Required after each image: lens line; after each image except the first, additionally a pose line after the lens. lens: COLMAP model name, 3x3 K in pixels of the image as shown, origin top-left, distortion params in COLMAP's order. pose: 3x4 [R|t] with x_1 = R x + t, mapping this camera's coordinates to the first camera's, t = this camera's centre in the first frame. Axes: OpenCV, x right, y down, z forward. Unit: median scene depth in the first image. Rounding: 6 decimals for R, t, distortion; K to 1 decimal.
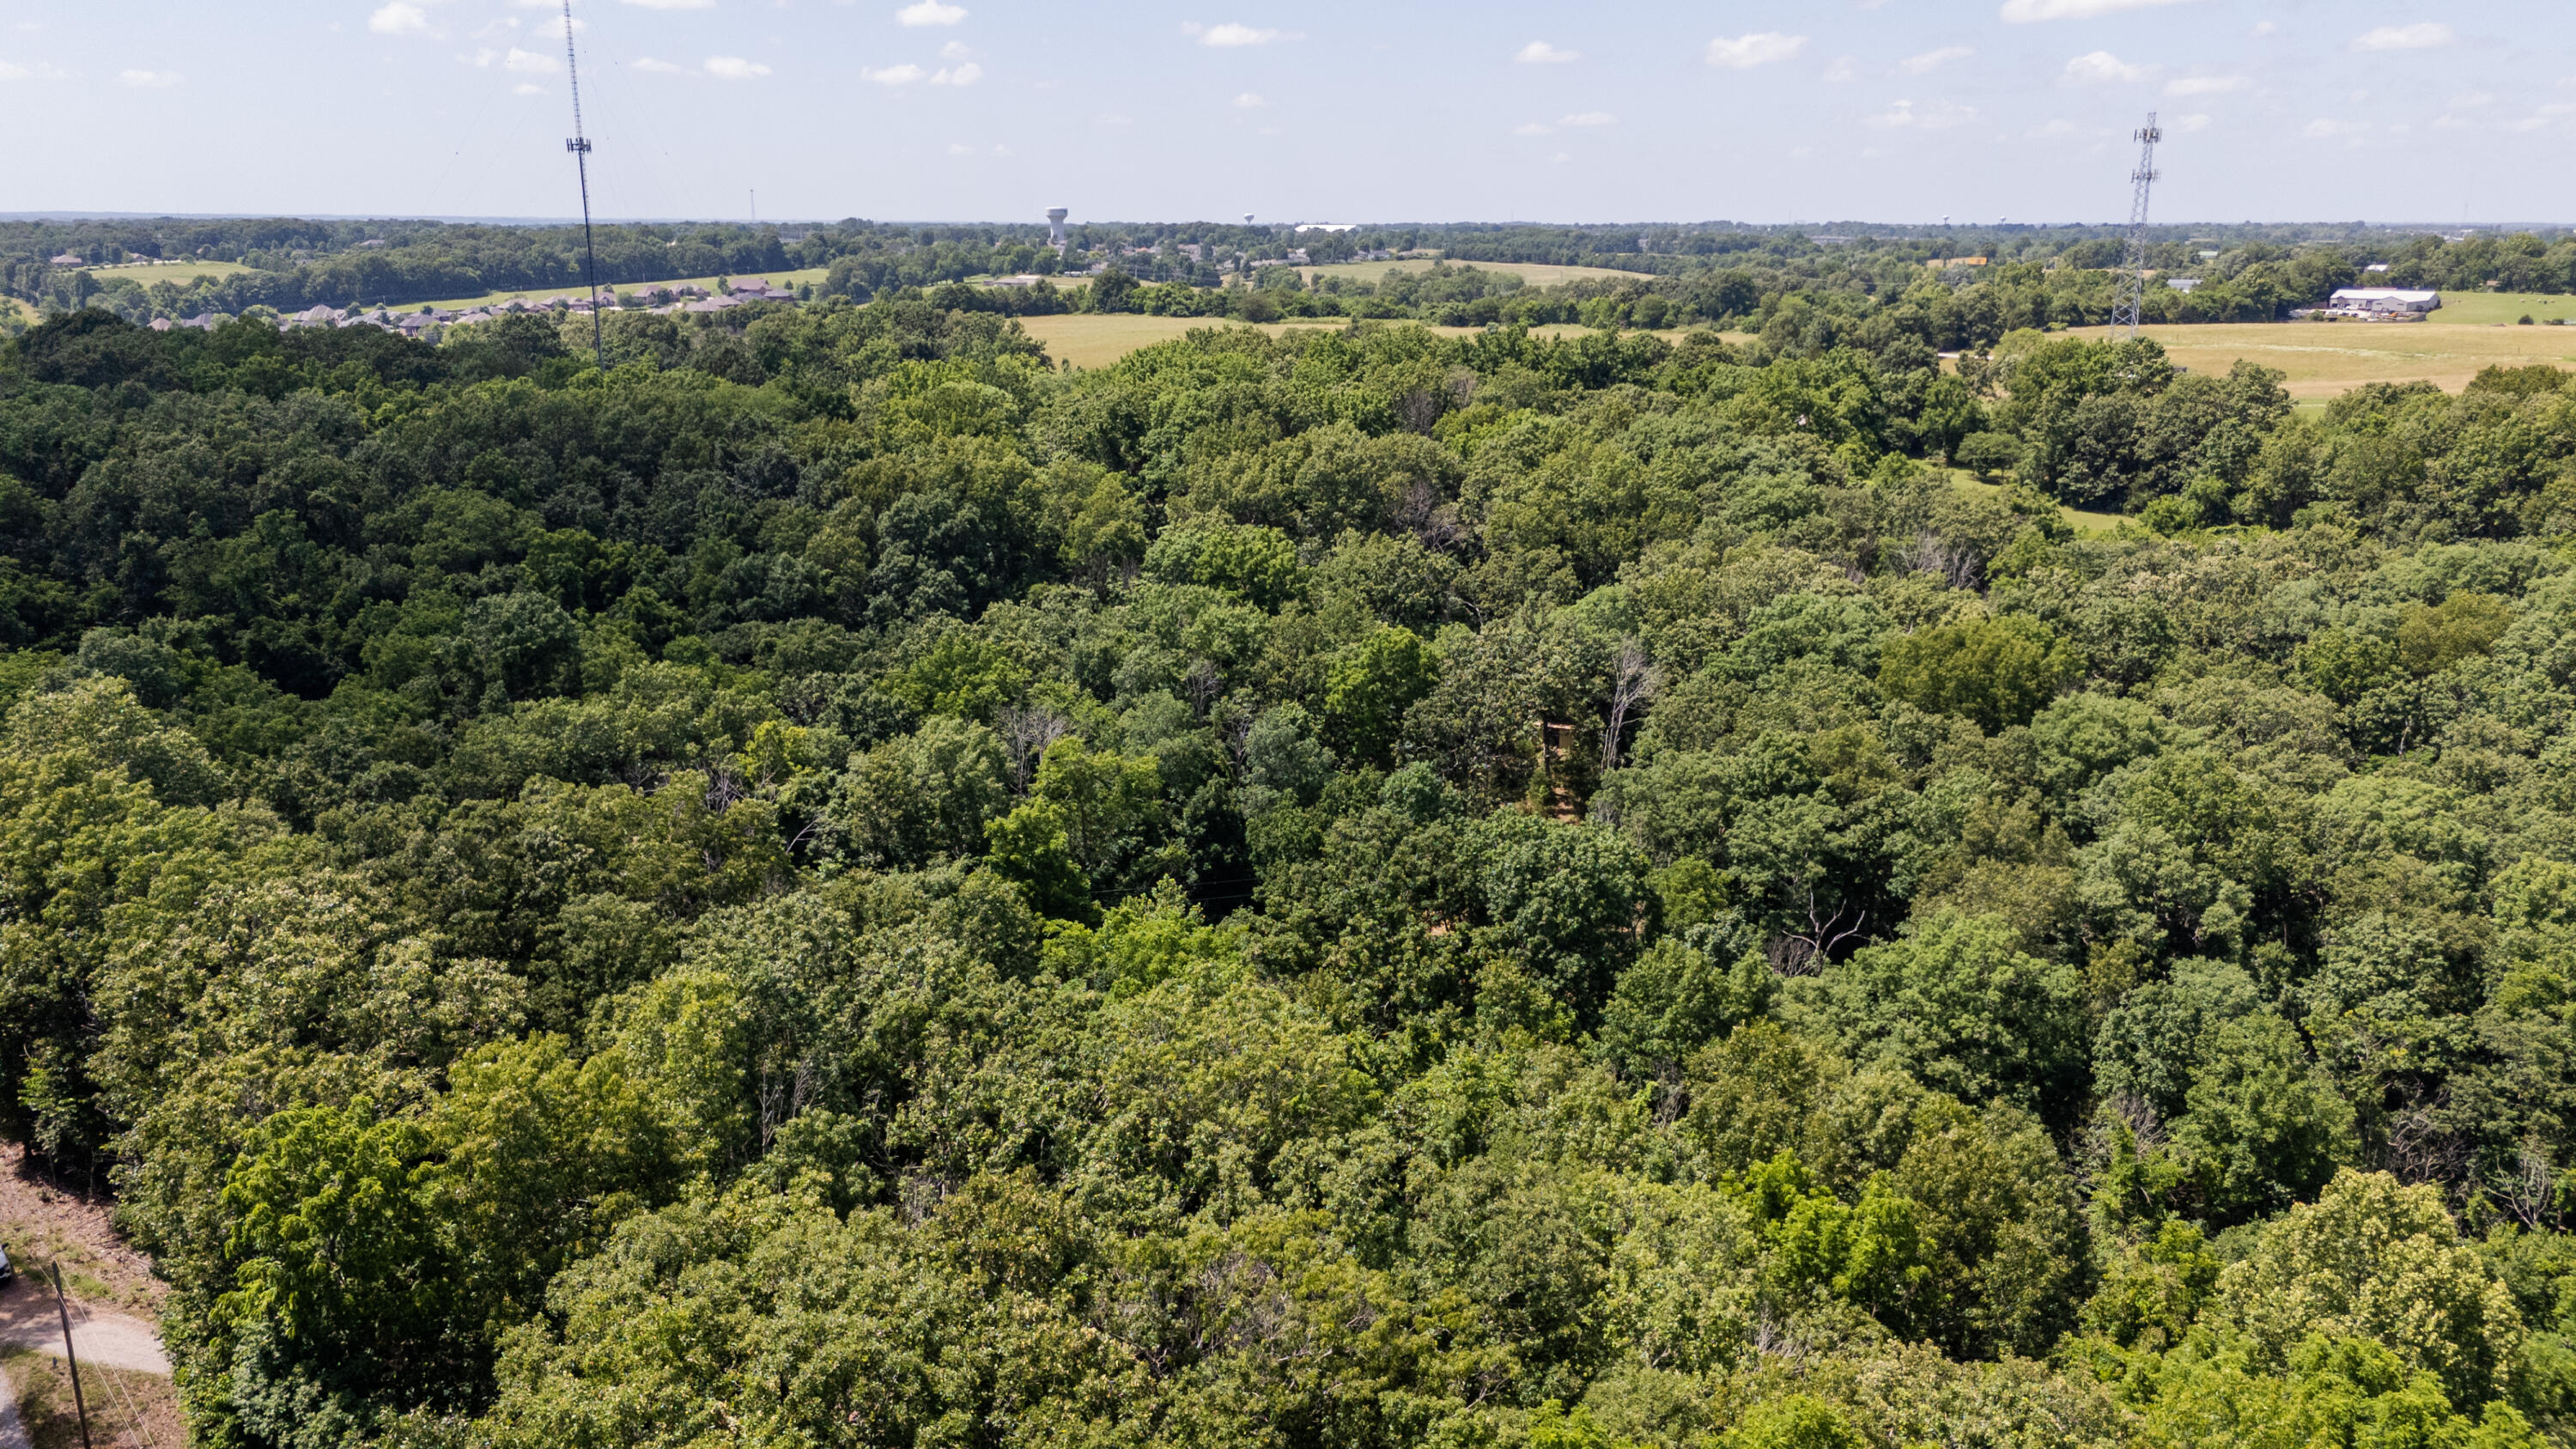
lens RADIAL K [[1904.4, 0, 1297.3], [0, 1904.4, 728.6], [0, 0, 1]] dist [0.058654, -0.054739]
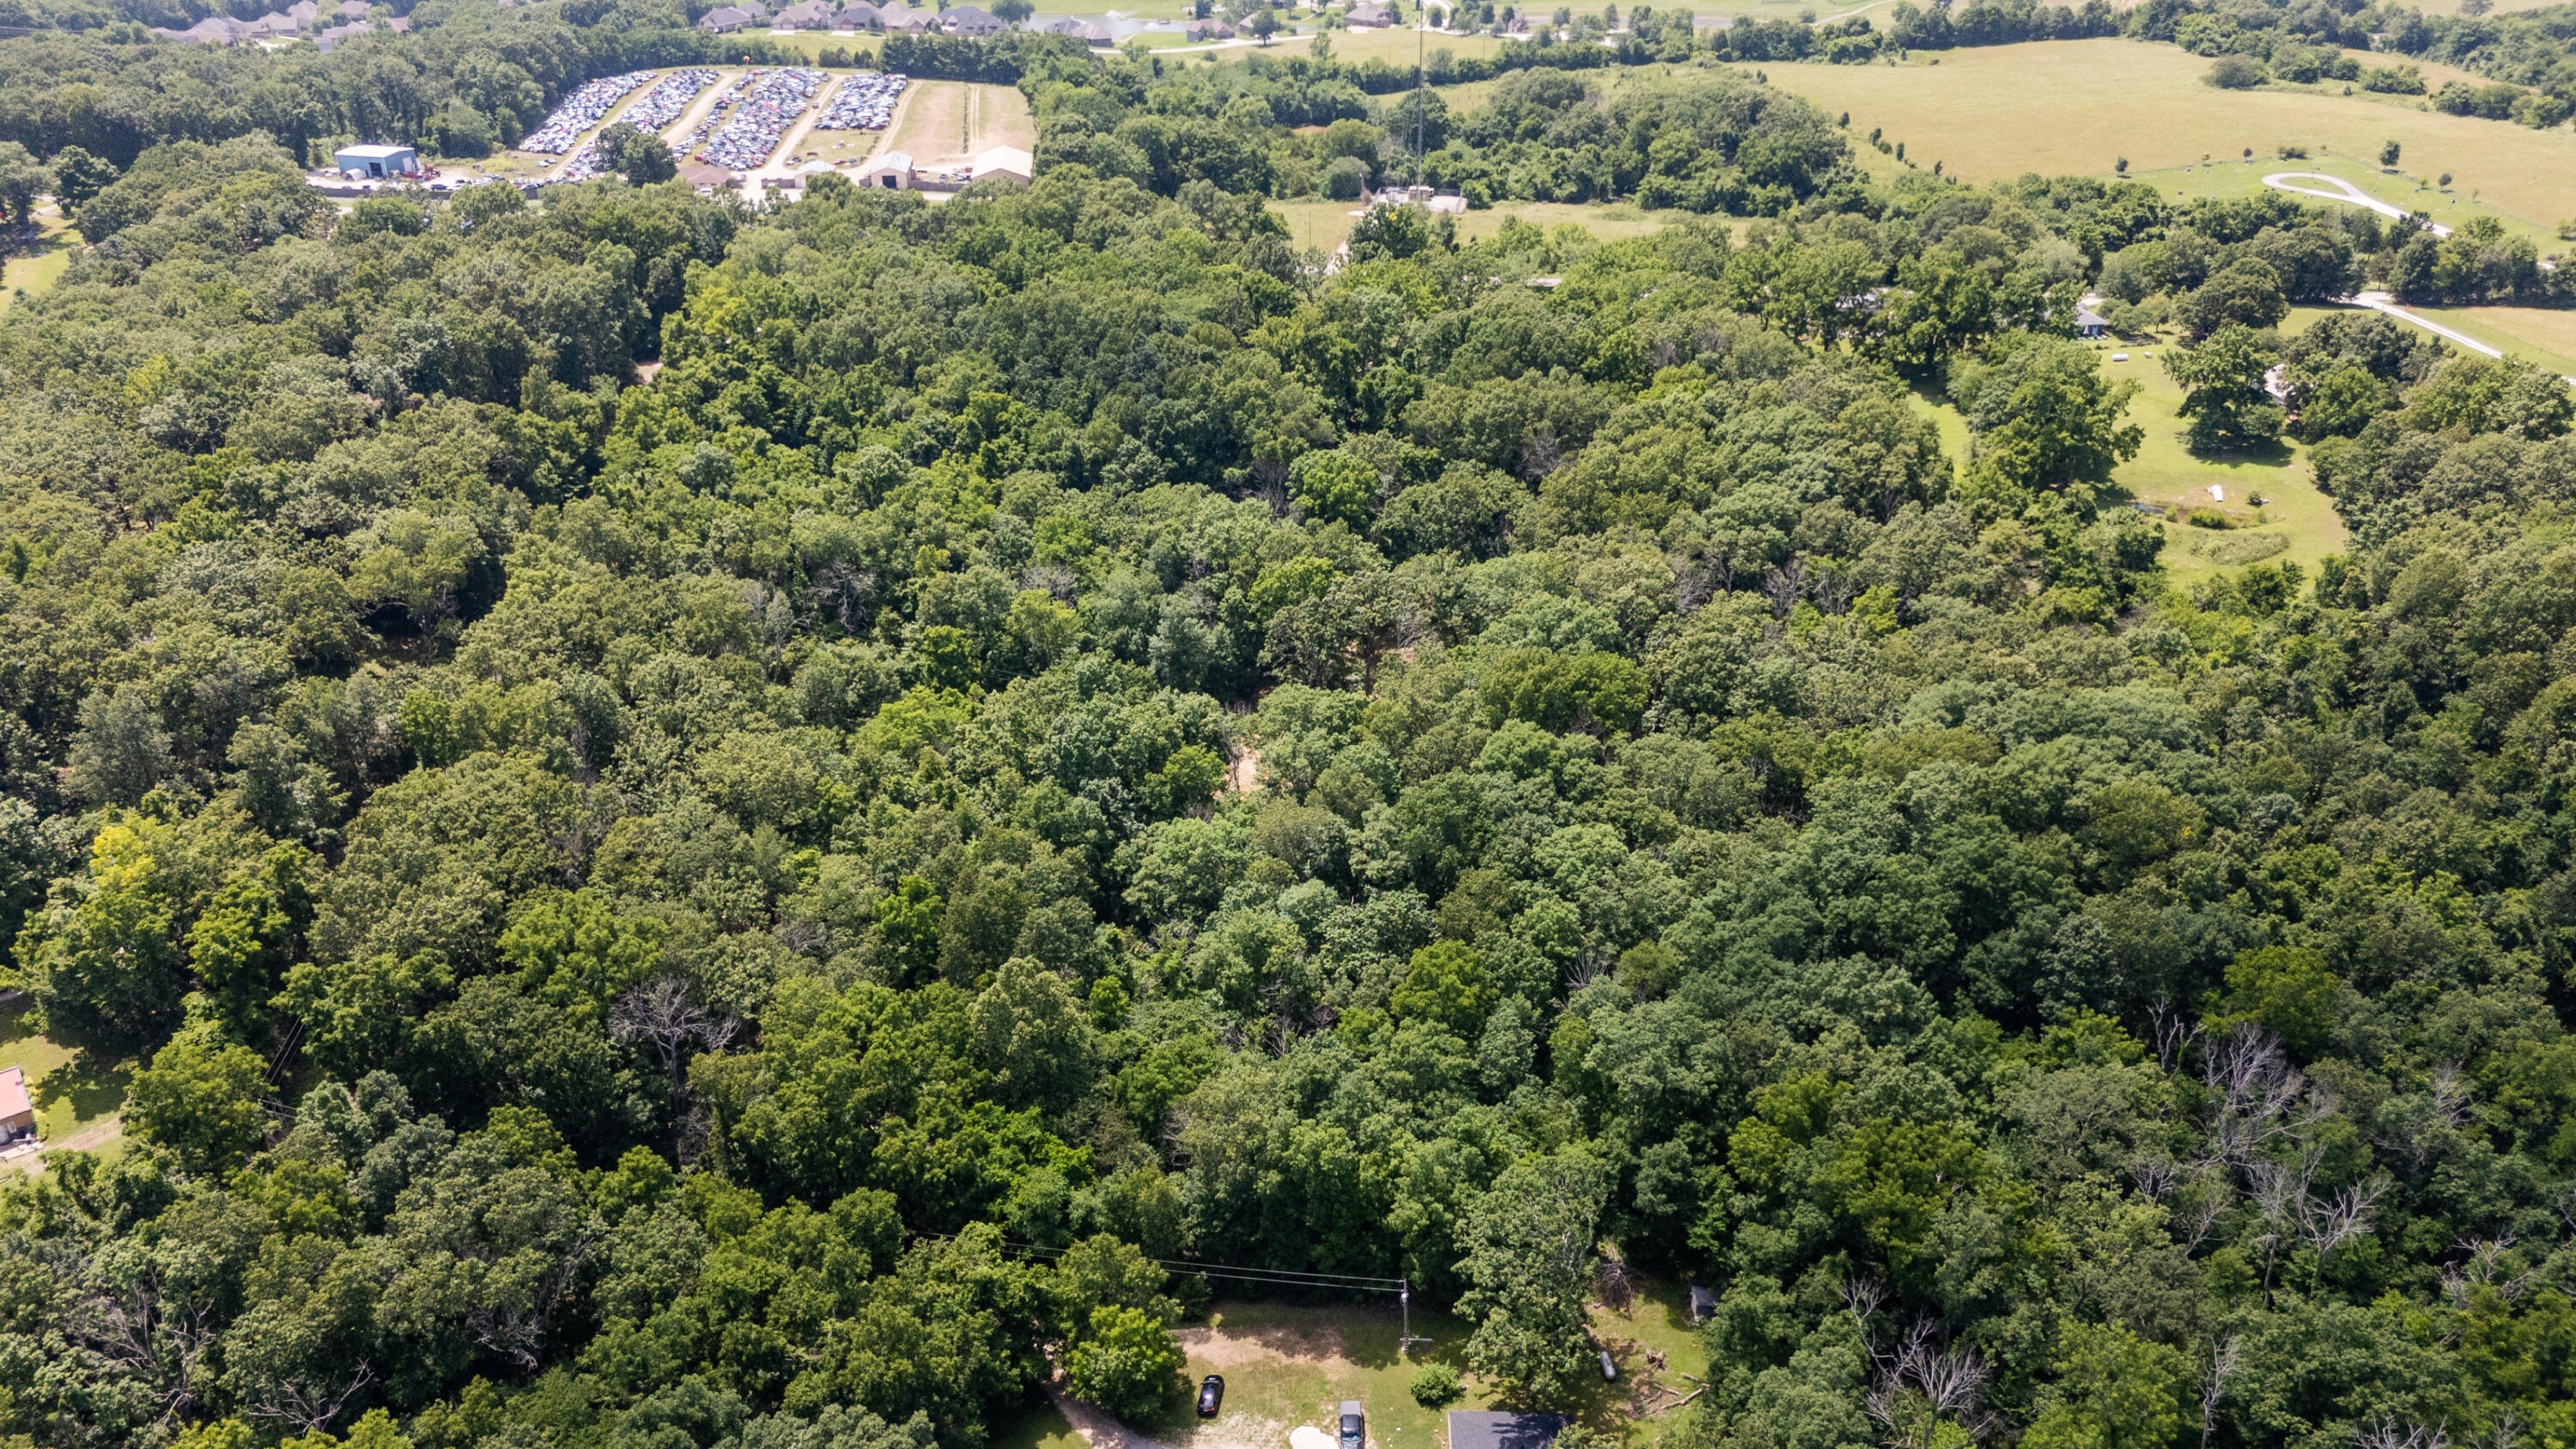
lens RADIAL K [[1904.4, 0, 1292.4], [0, 1904.4, 759.8], [0, 0, 1]] dist [0.058654, -0.054739]
pose [[0.758790, 0.300491, -0.577878, 0.629566], [-0.158186, 0.945676, 0.284033, -0.213640], [0.631834, -0.124110, 0.765103, -0.157638]]
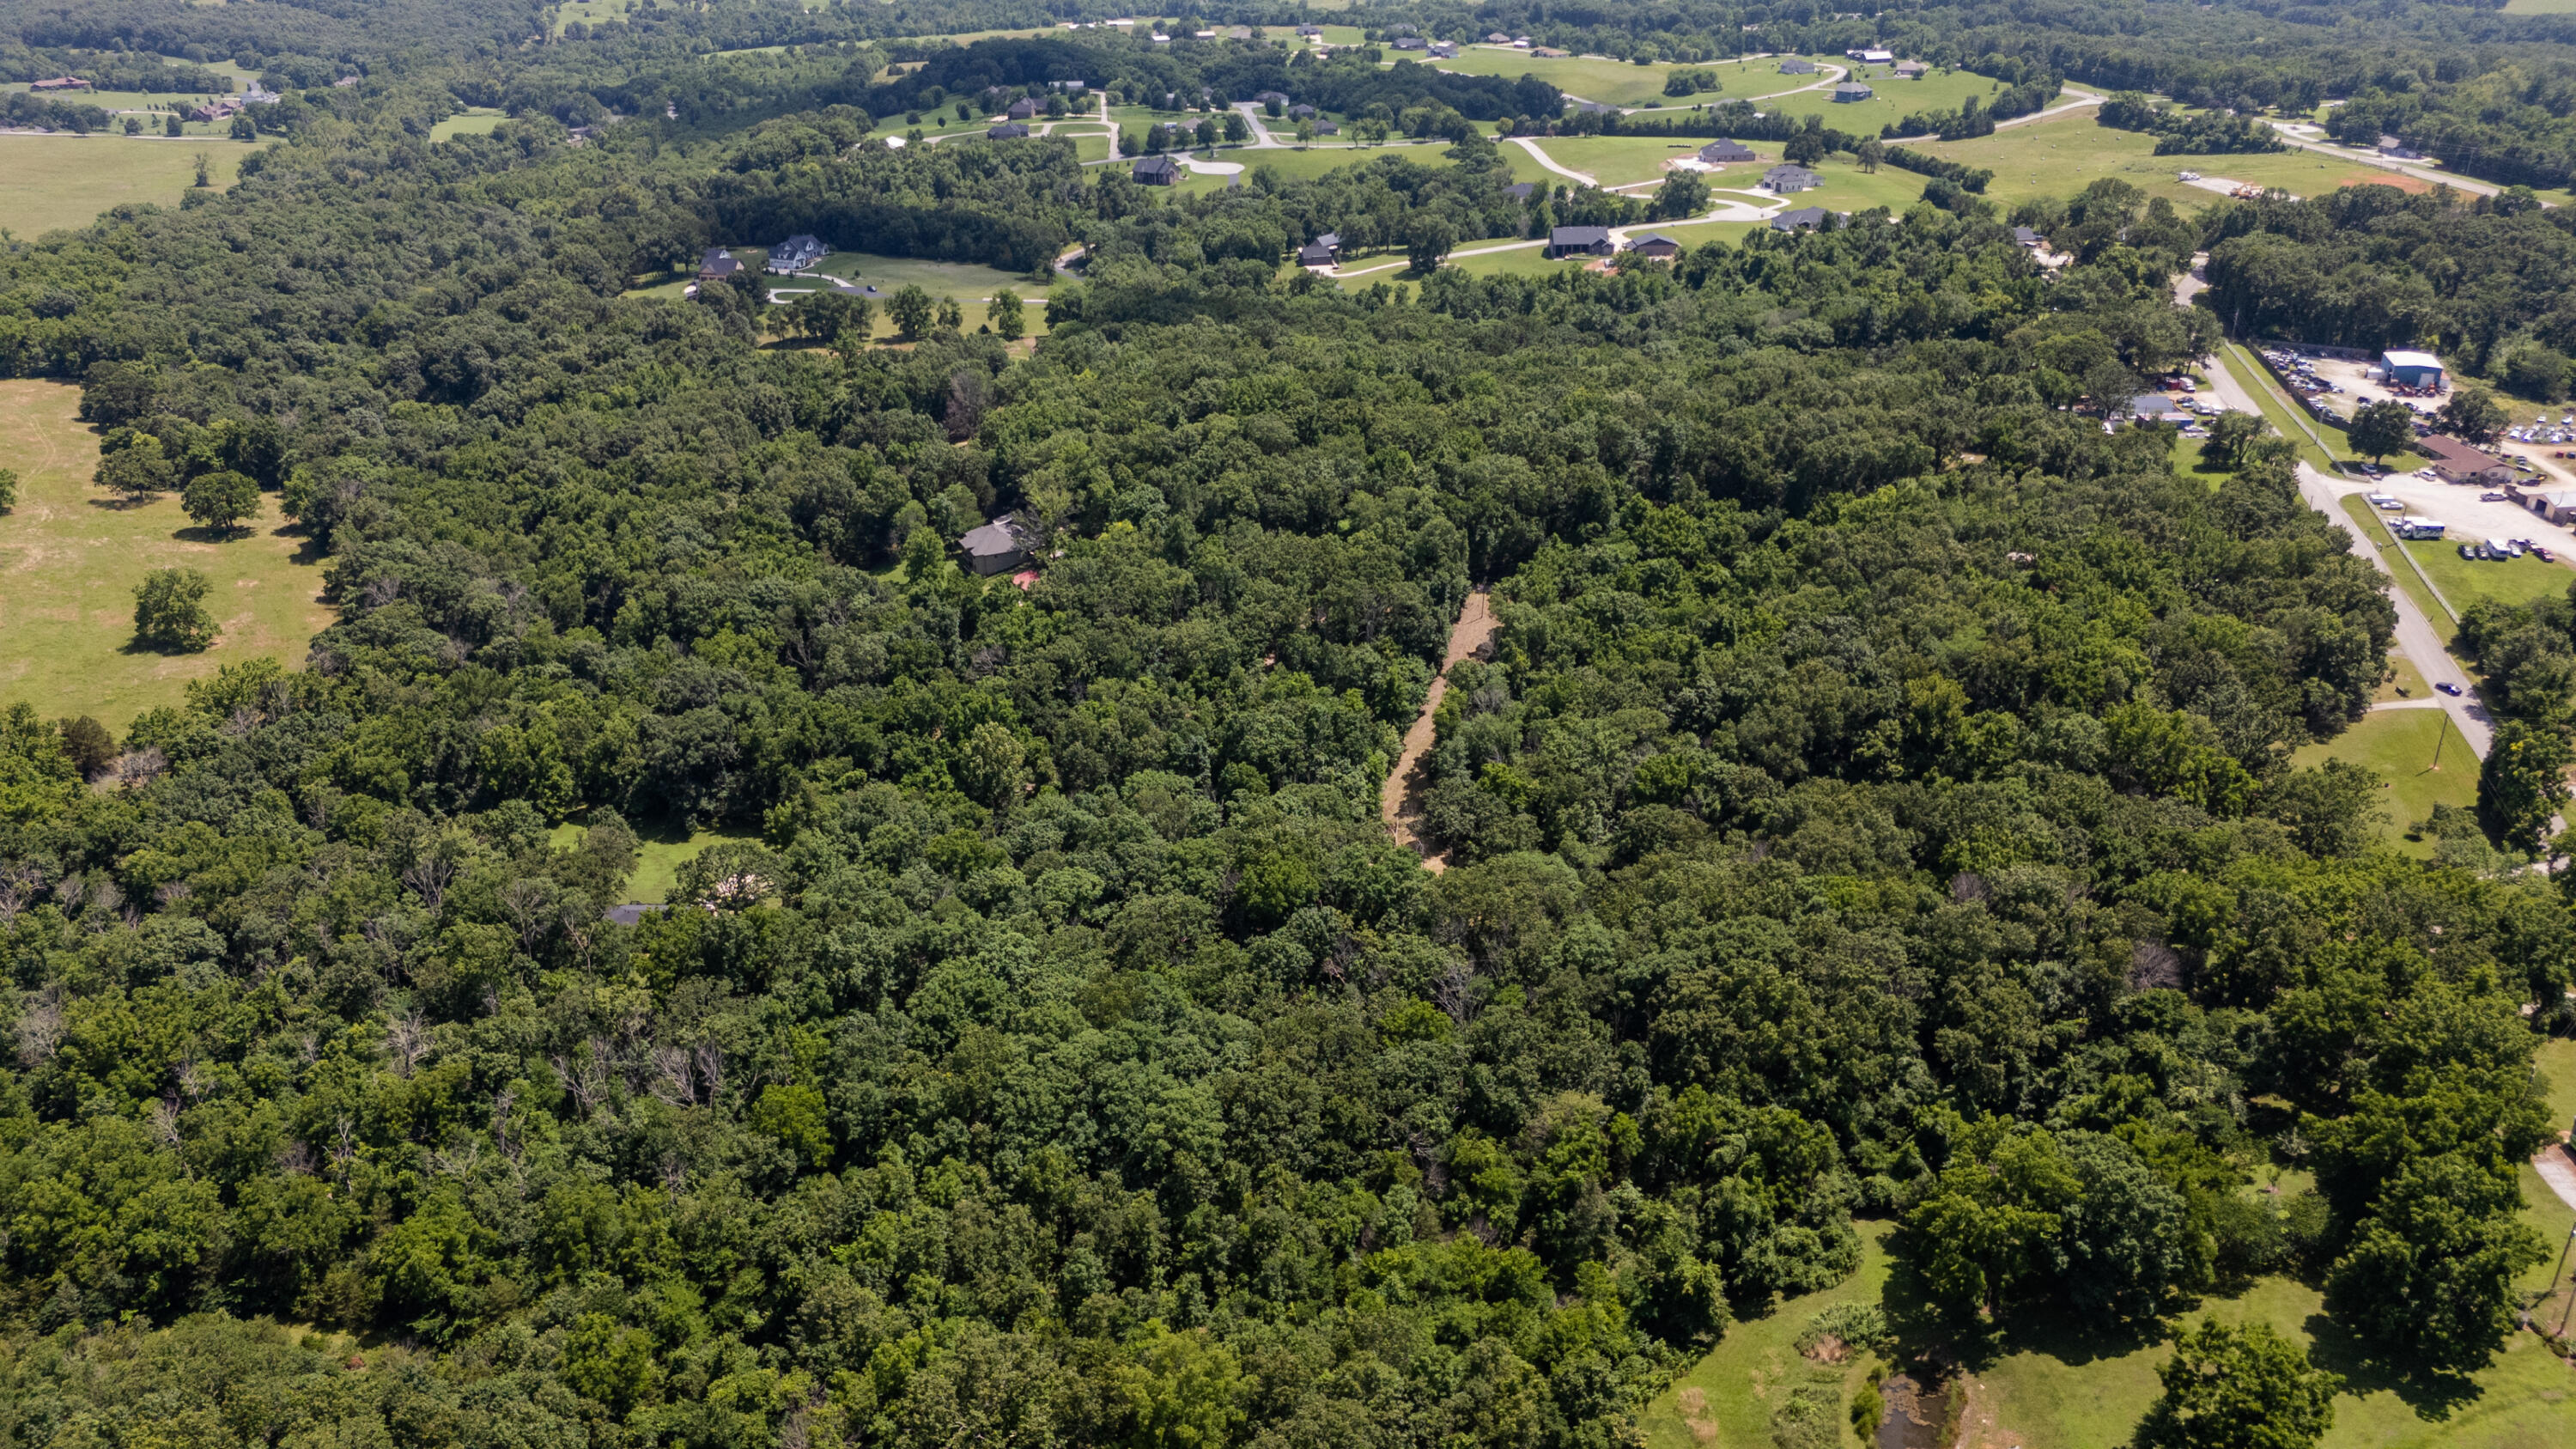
lens RADIAL K [[1904.4, 0, 1295.7], [0, 1904.4, 731.3], [0, 0, 1]] dist [0.058654, -0.054739]
pose [[-0.668928, 0.324366, -0.668822, 0.917171], [-0.179527, 0.802631, 0.568817, -0.712124], [0.721322, 0.500569, -0.478670, 1.084990]]
